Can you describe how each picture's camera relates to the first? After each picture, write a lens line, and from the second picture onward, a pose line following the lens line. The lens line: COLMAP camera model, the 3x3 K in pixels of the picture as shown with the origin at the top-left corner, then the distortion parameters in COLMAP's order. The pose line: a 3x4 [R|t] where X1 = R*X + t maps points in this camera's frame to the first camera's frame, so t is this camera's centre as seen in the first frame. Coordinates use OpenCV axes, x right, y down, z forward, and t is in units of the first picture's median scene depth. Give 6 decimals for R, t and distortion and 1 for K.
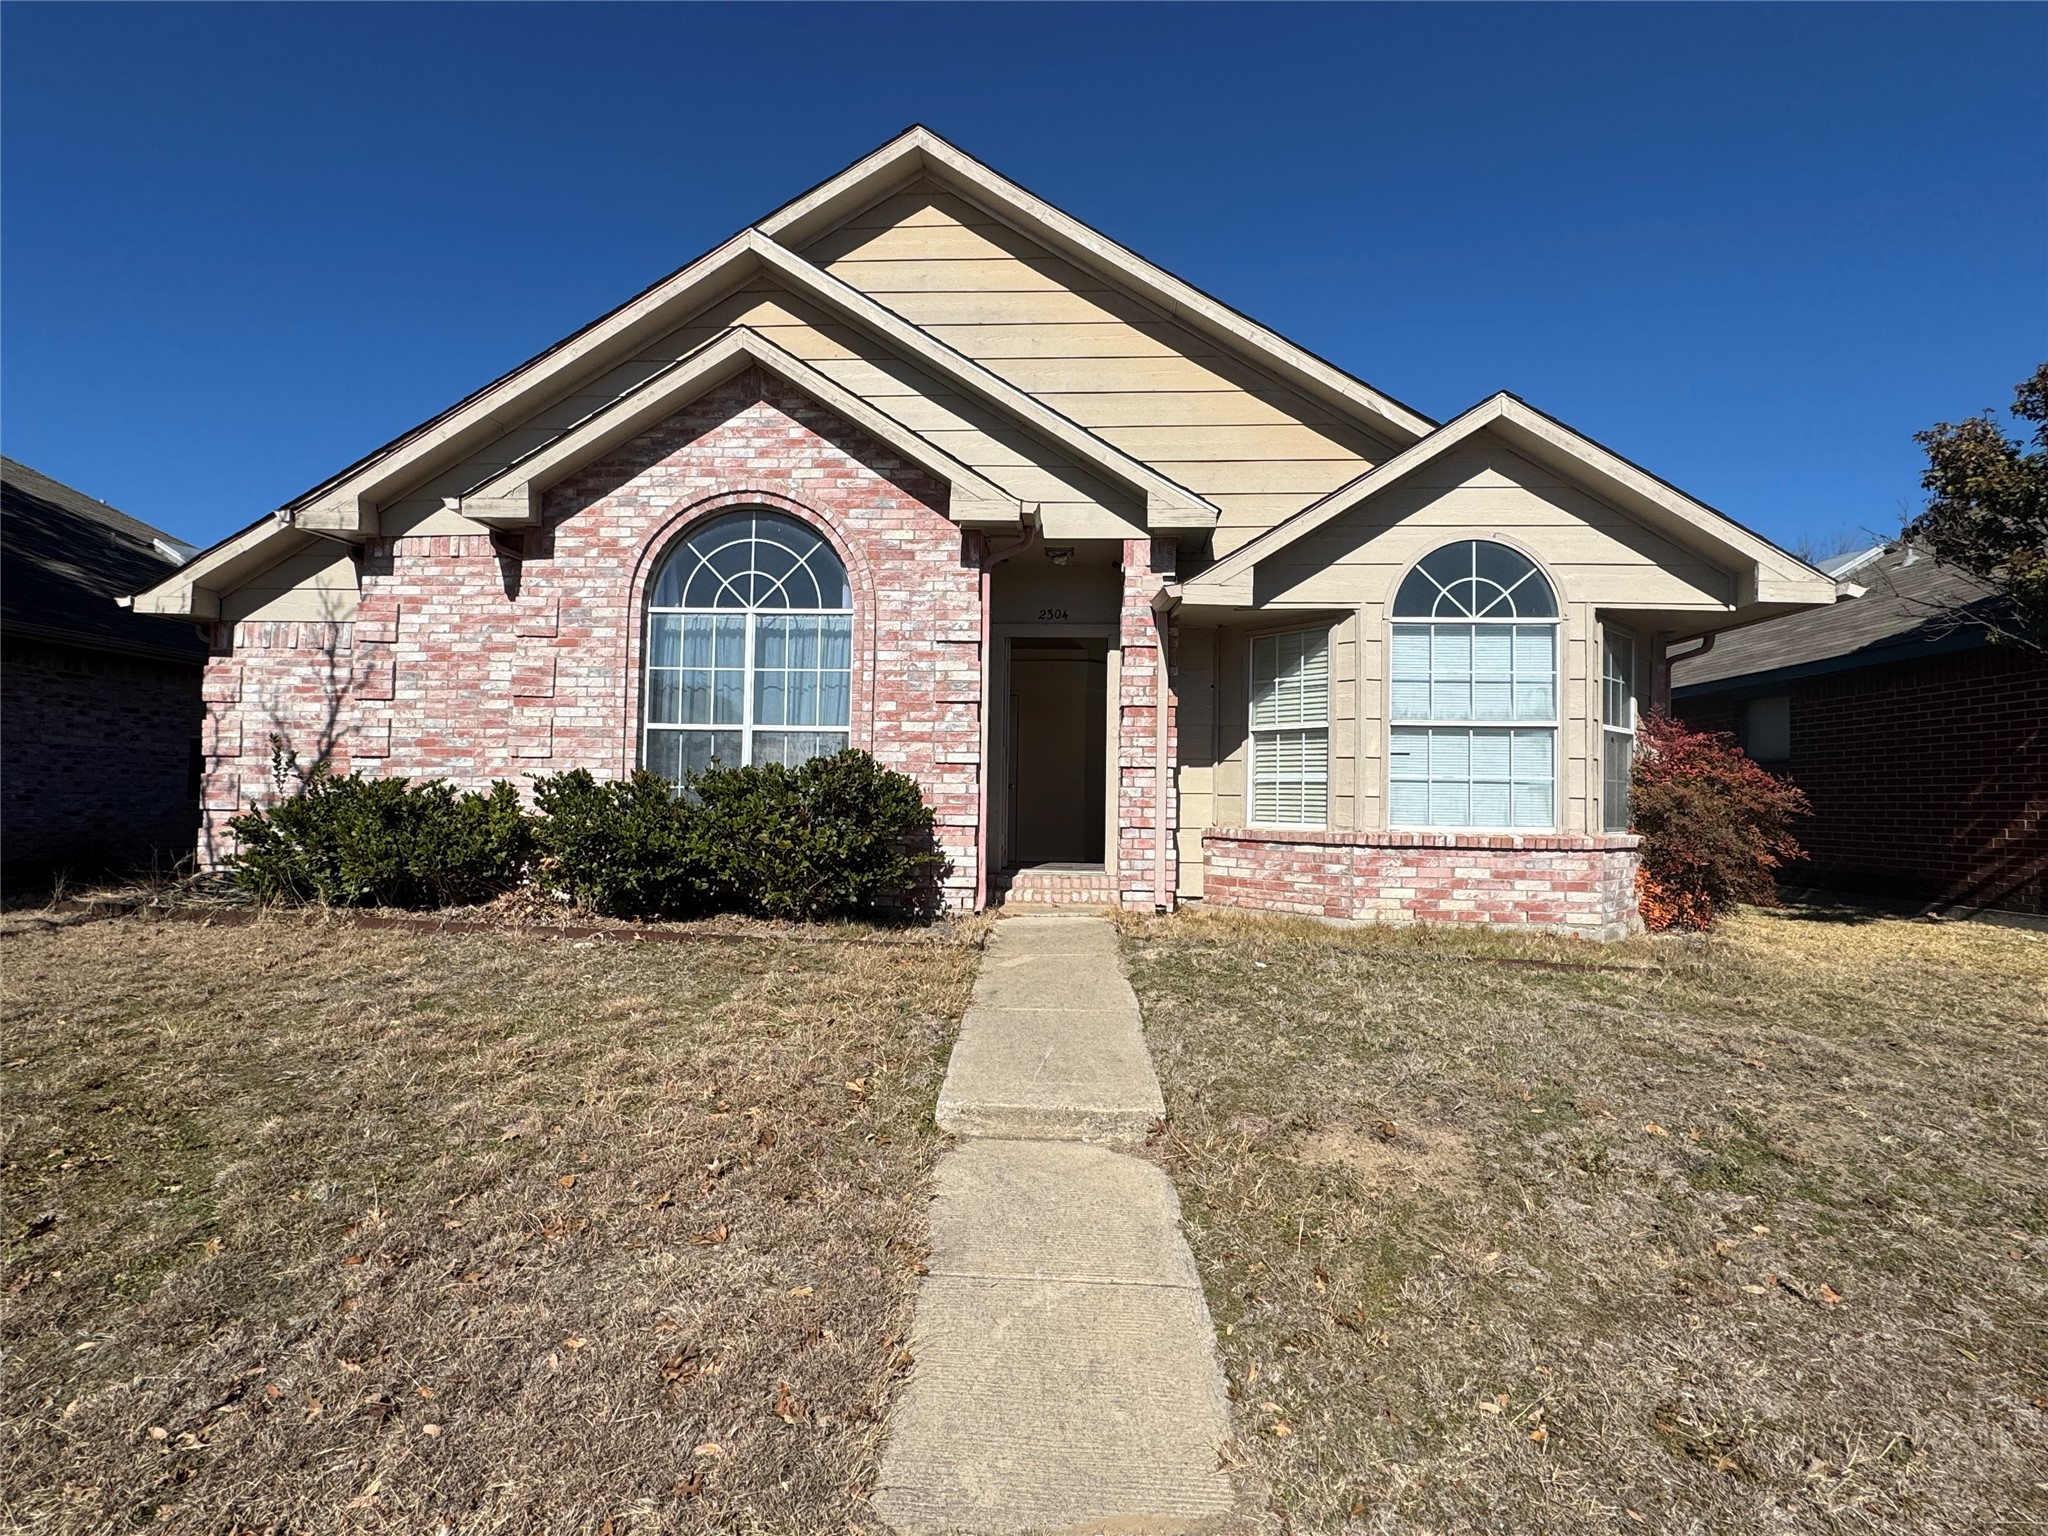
lens RADIAL K [[1024.4, 0, 1045.9], [0, 1024.4, 771.6], [0, 0, 1]] dist [0.000823, 0.000089]
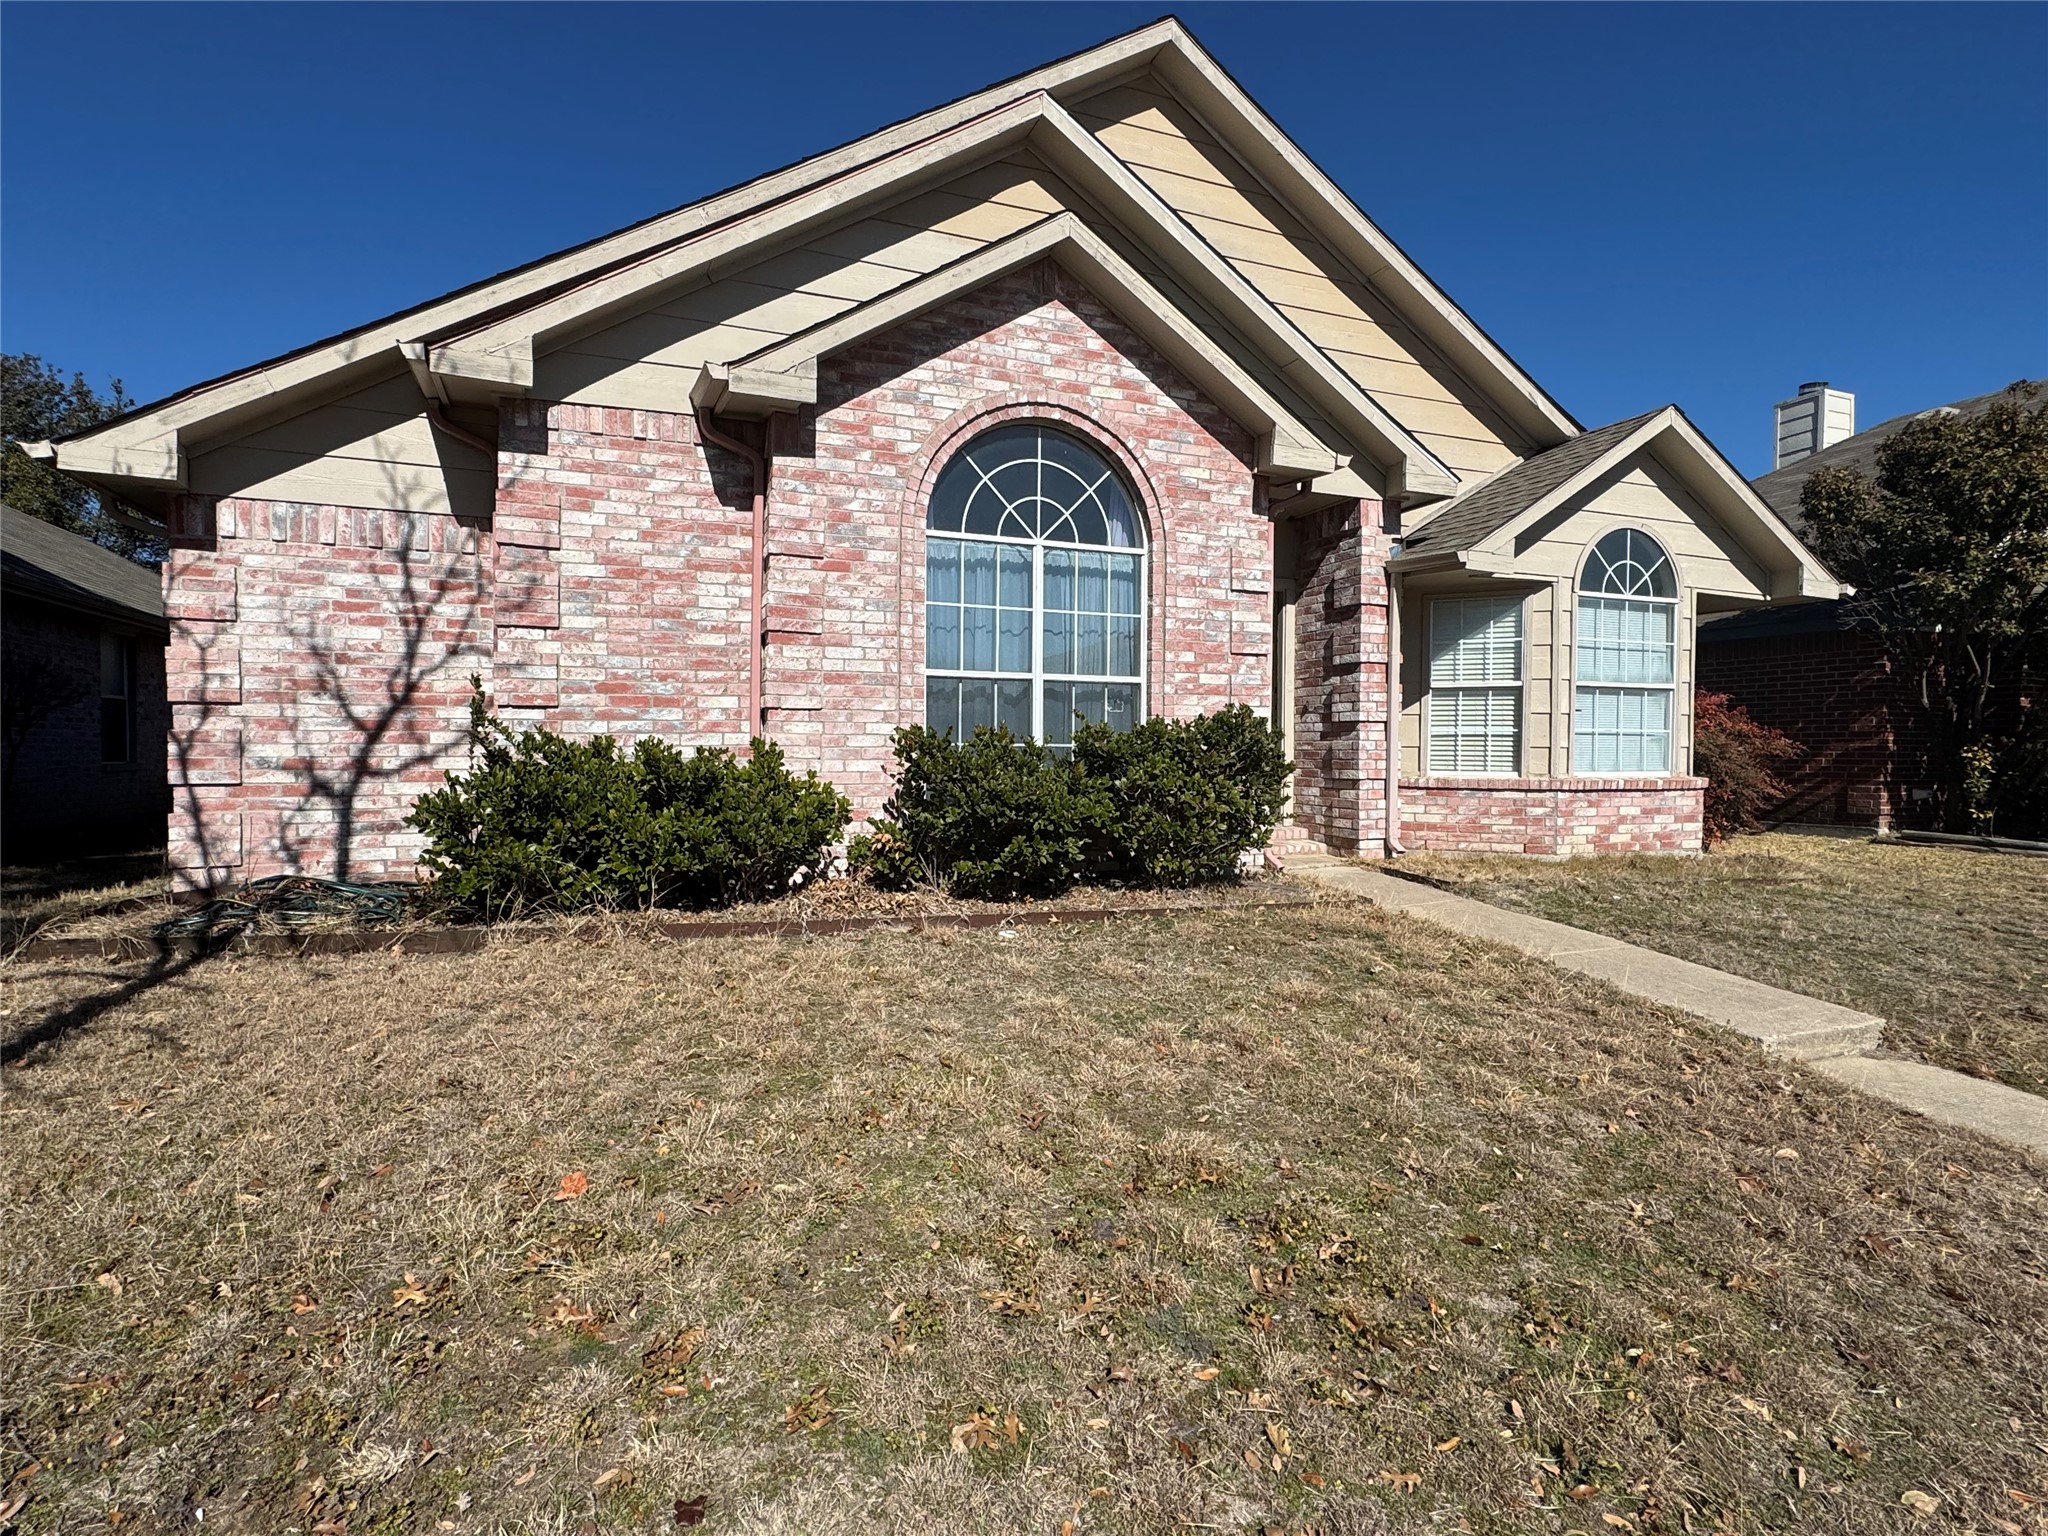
lens RADIAL K [[1024.4, 0, 1035.7], [0, 1024.4, 772.8], [0, 0, 1]] dist [0.000823, 0.000089]
pose [[0.906306, -0.021379, 0.422081, -0.667452], [-0.004046, 0.998235, 0.059251, -0.012367], [-0.422603, -0.055408, 0.904620, 0.197595]]
